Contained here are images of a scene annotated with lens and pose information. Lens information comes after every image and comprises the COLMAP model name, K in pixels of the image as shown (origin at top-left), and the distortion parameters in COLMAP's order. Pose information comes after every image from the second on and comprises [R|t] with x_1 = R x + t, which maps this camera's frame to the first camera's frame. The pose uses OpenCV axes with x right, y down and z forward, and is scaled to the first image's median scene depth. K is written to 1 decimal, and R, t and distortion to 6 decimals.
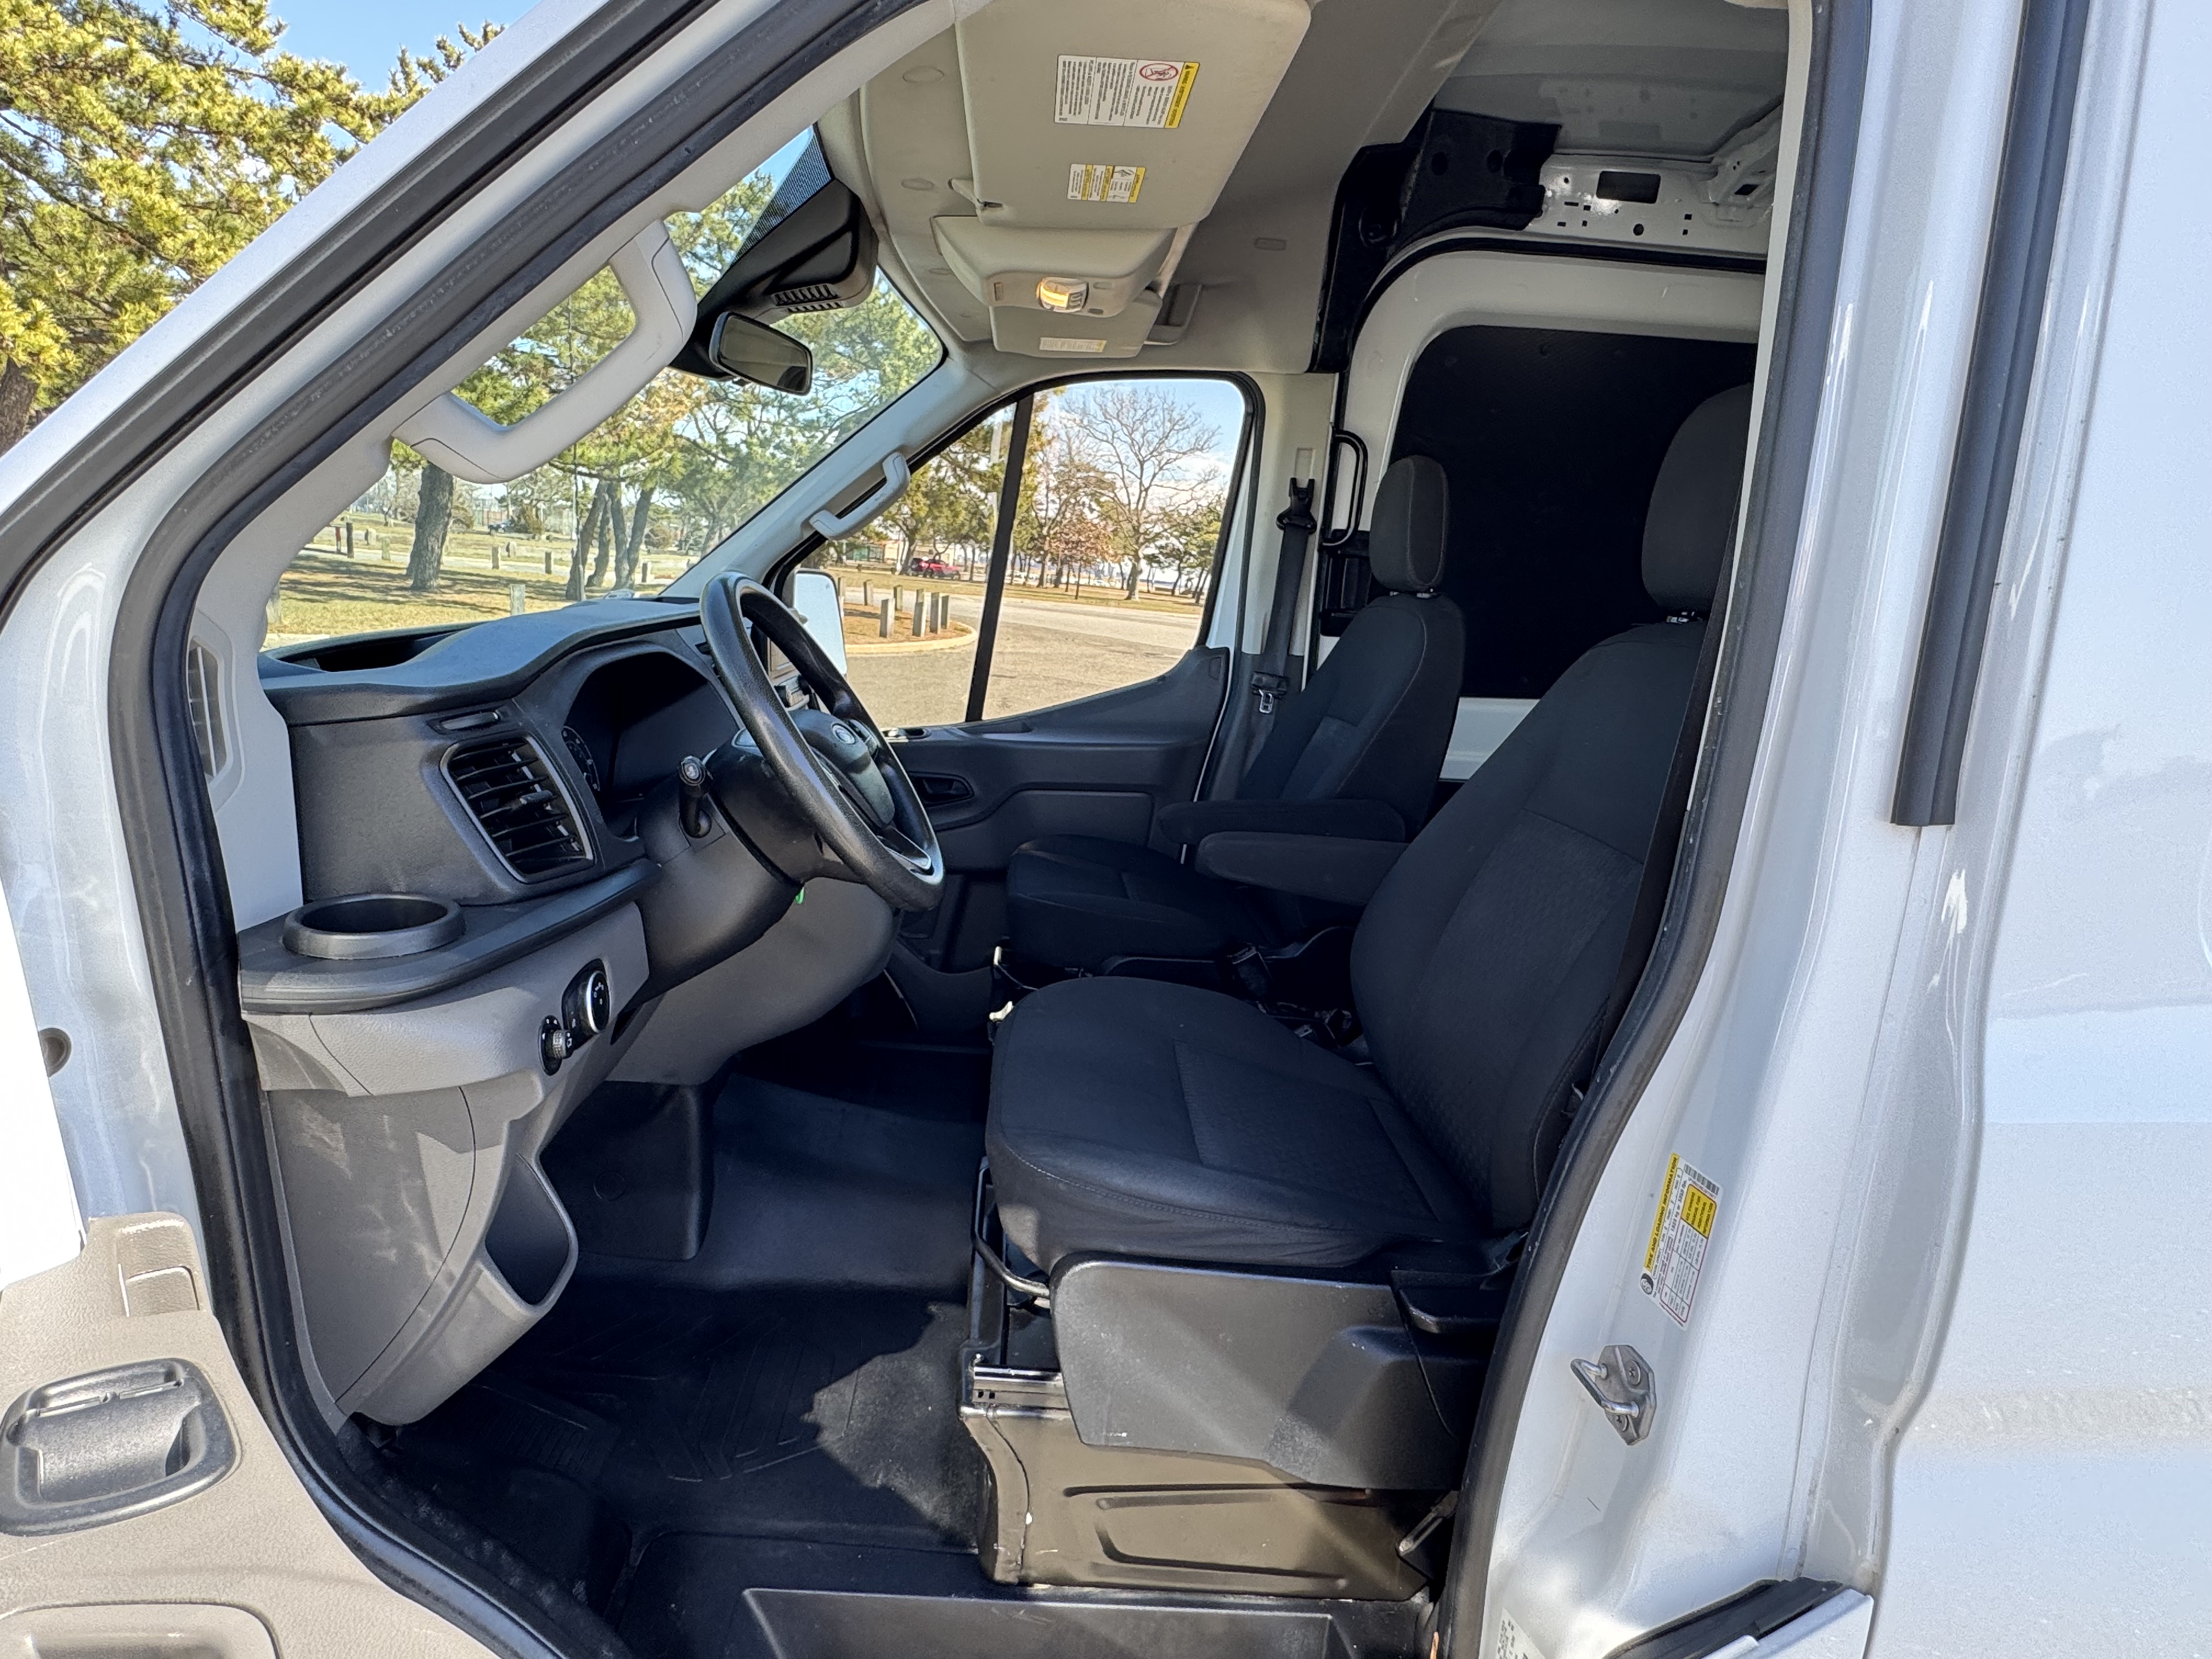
lens RADIAL K [[1213.8, 0, 1106.0], [0, 1213.8, 829.5], [0, 0, 1]] dist [0.000030, 0.000314]
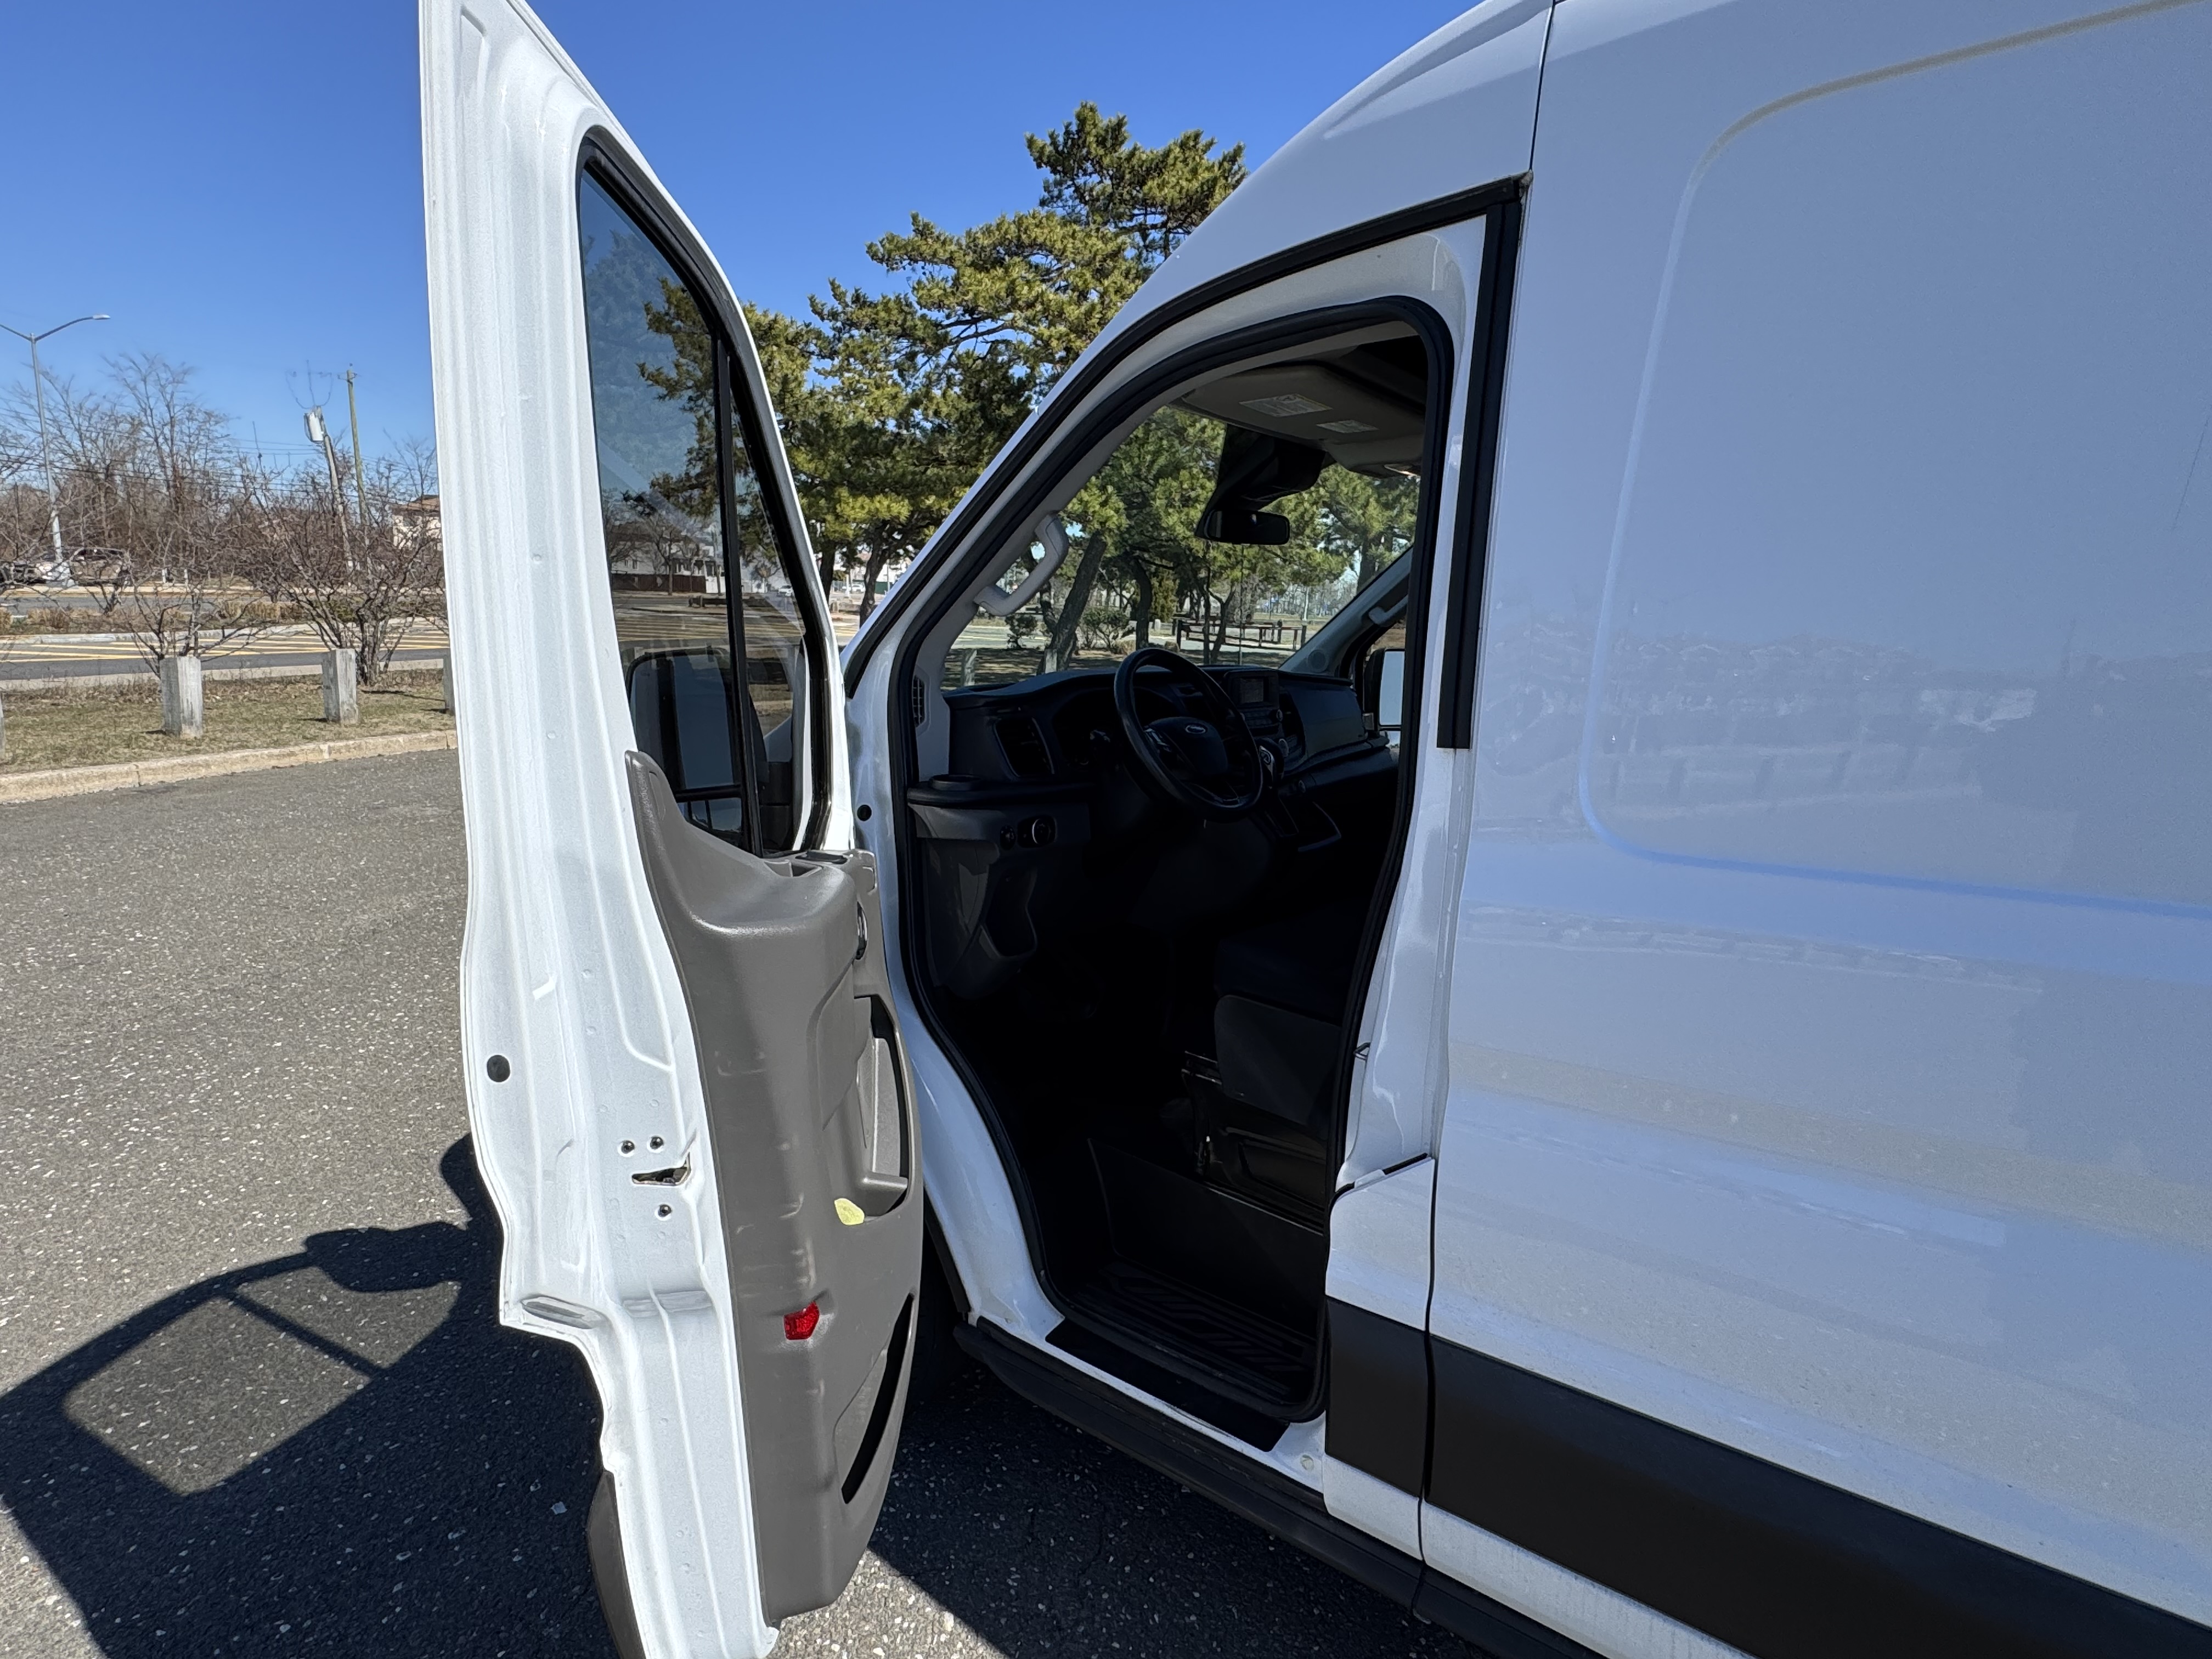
lens RADIAL K [[1213.8, 0, 1106.0], [0, 1213.8, 829.5], [0, 0, 1]] dist [0.000030, 0.000314]
pose [[0.746982, 0.063438, -0.661811, 0.112861], [-0.109453, 0.993589, -0.028298, 0.017930], [0.655773, 0.093575, 0.749136, -0.060966]]
